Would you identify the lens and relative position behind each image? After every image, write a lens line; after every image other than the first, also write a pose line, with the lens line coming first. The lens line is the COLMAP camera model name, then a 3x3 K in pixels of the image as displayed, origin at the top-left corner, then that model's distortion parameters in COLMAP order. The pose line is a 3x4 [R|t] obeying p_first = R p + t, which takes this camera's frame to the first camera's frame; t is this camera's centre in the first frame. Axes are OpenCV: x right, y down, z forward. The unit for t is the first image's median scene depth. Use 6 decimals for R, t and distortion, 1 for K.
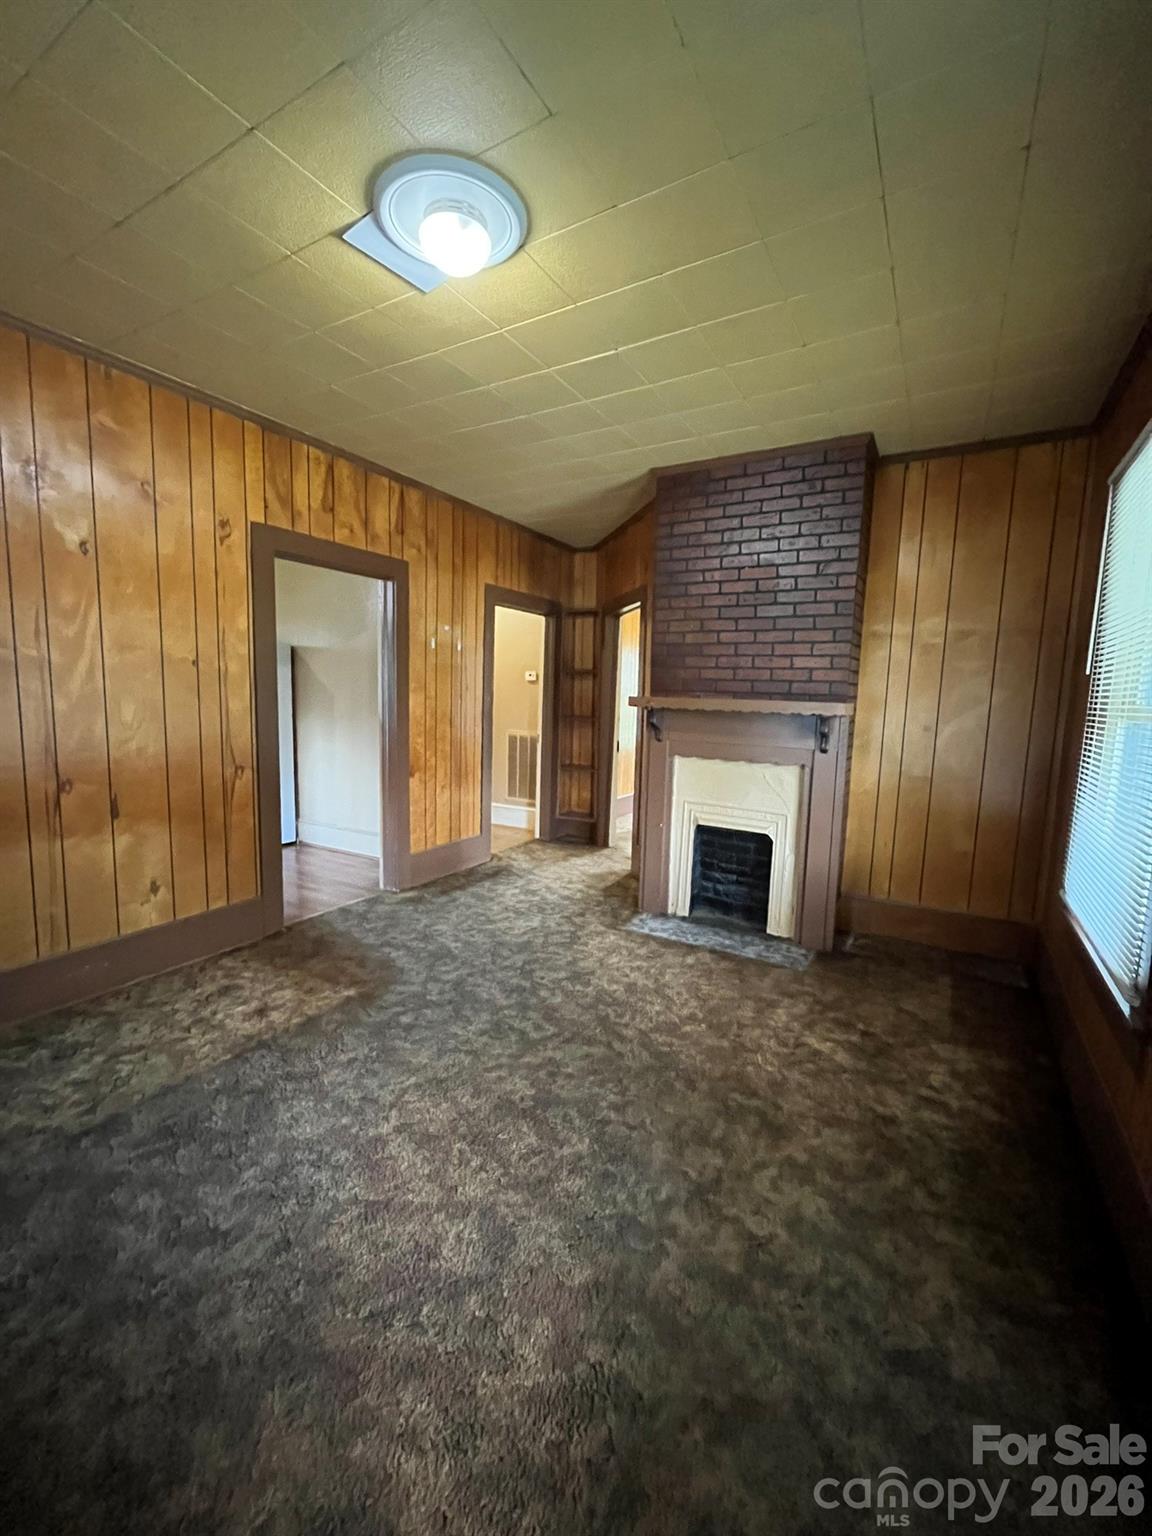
lens RADIAL K [[617.6, 0, 580.6], [0, 617.6, 768.4], [0, 0, 1]] dist [-0.001324, -0.000263]
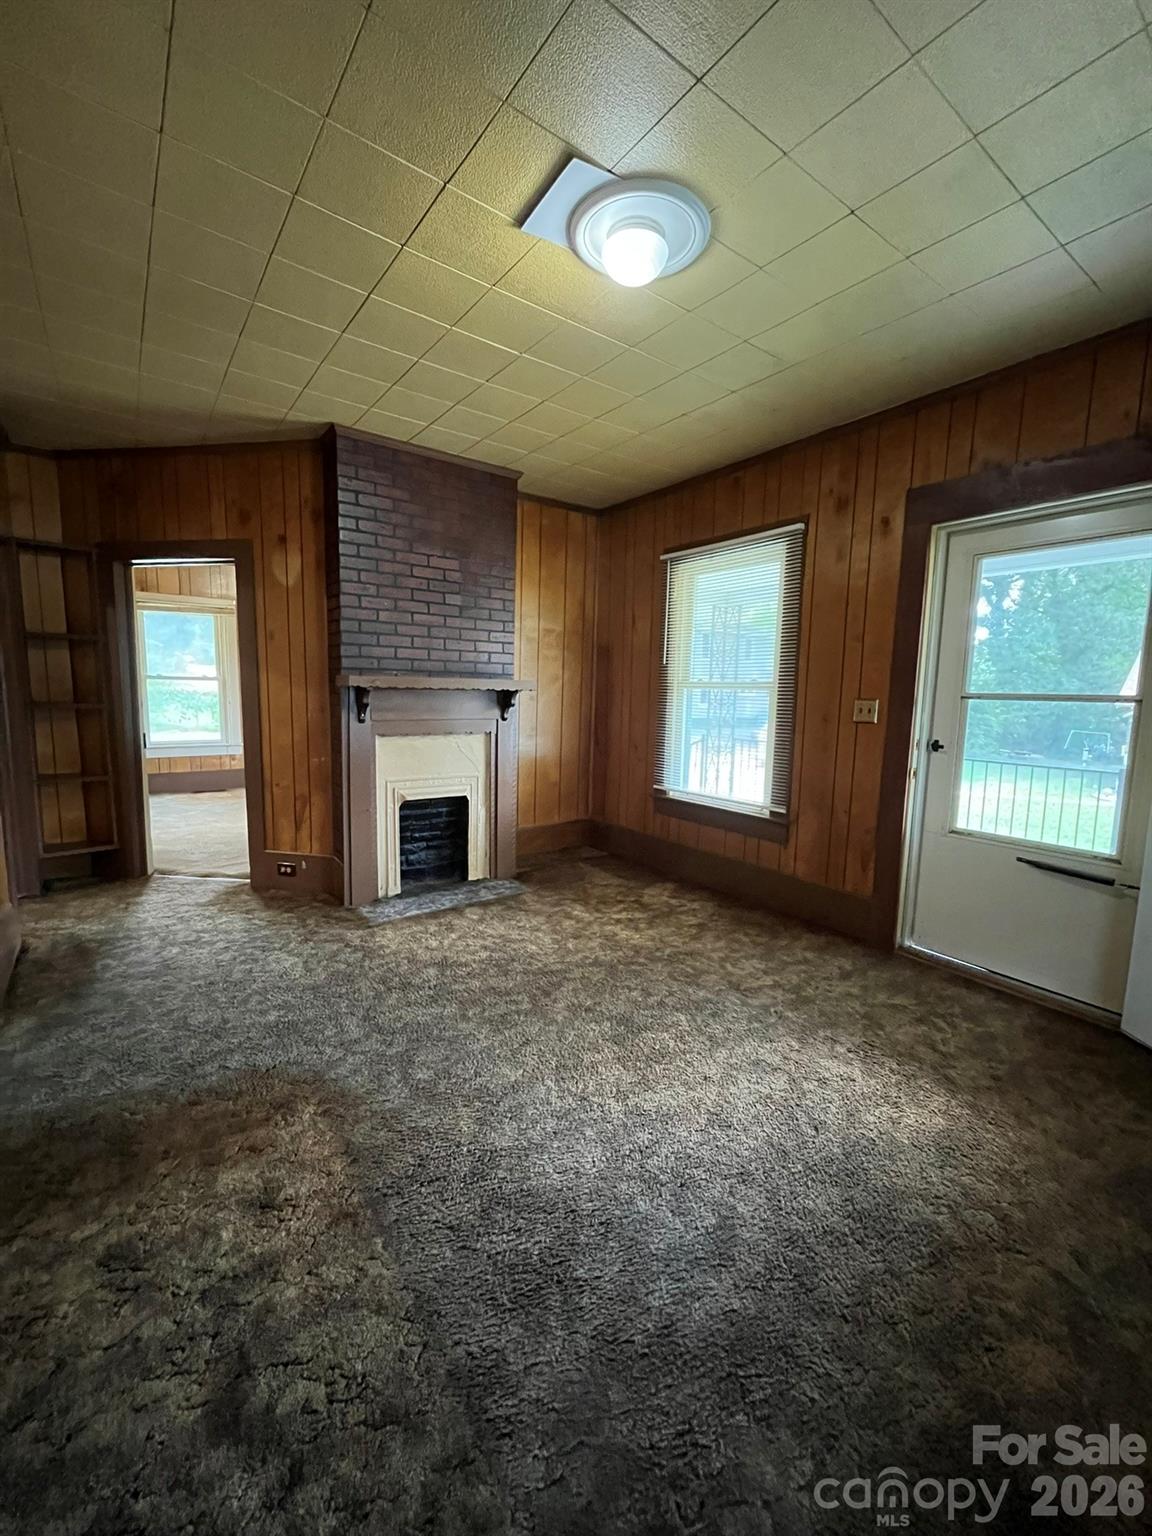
lens RADIAL K [[617.9, 0, 576.0], [0, 617.9, 768.0], [0, 0, 1]] dist [-0.002829, -0.000511]
pose [[0.398661, -0.138479, 0.906583, -0.727060], [0.100926, 0.989155, 0.106710, -0.051250], [-0.911528, 0.048956, 0.408314, 0.378338]]
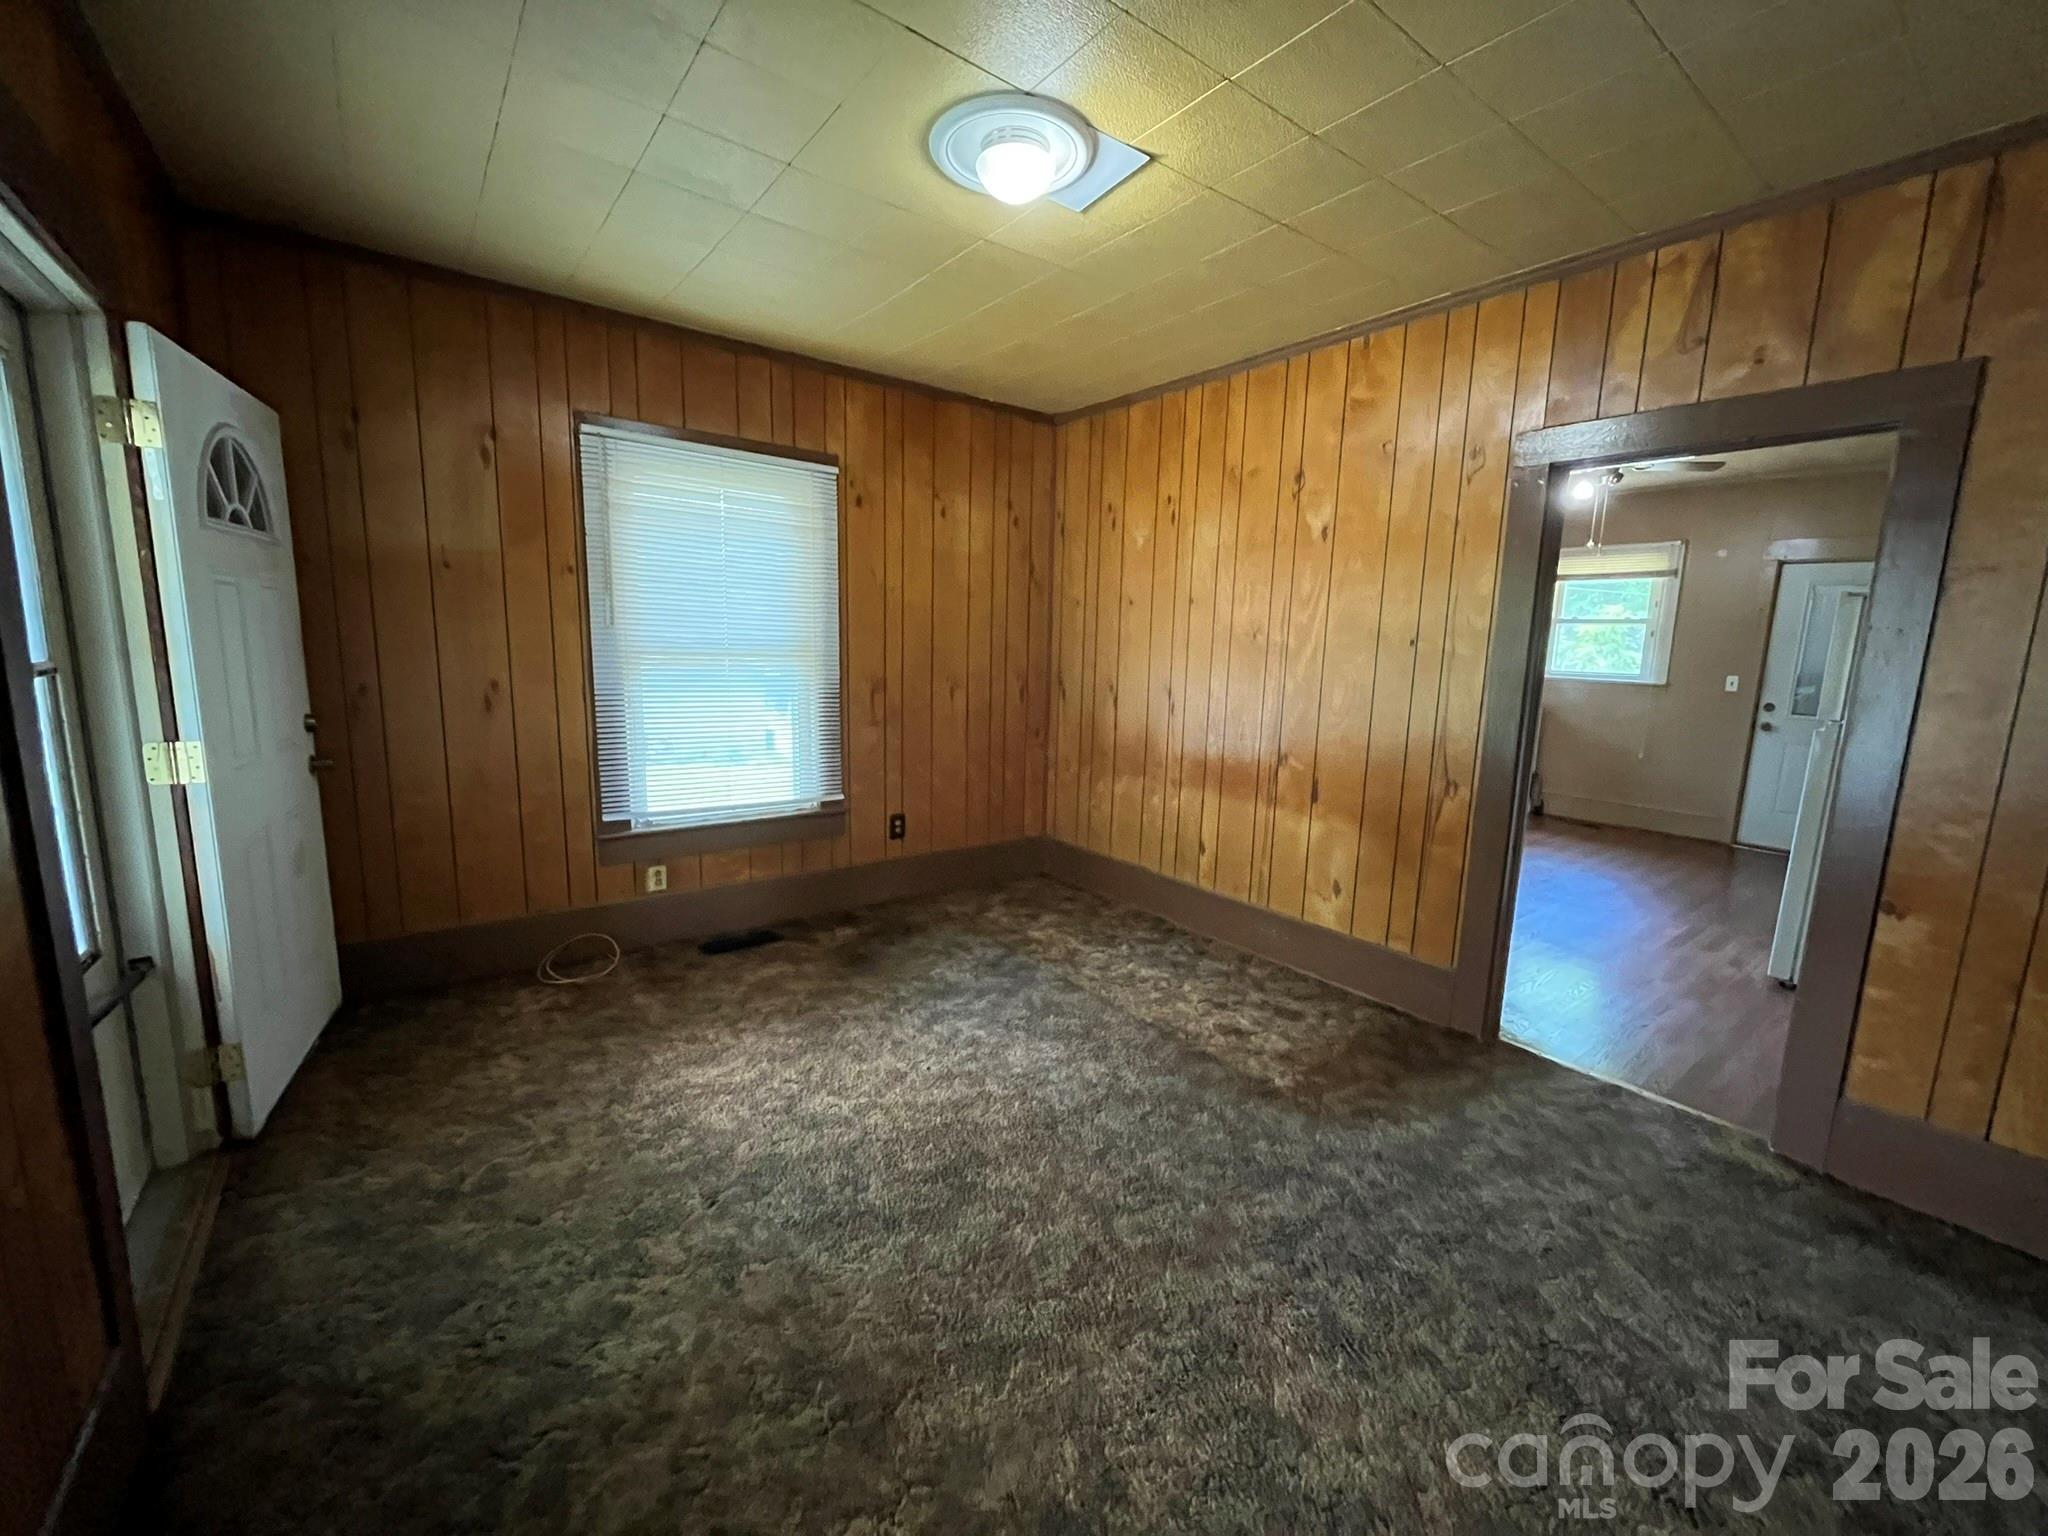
lens RADIAL K [[829.1, 0, 1024.0], [0, 829.1, 768.0], [0, 0, 1]] dist [0.000871, -0.000214]
pose [[-0.375751, 0.108489, -0.920349, 0.542517], [-0.150320, 0.972837, 0.176048, -0.116570], [0.914448, 0.204497, -0.349236, 0.873163]]
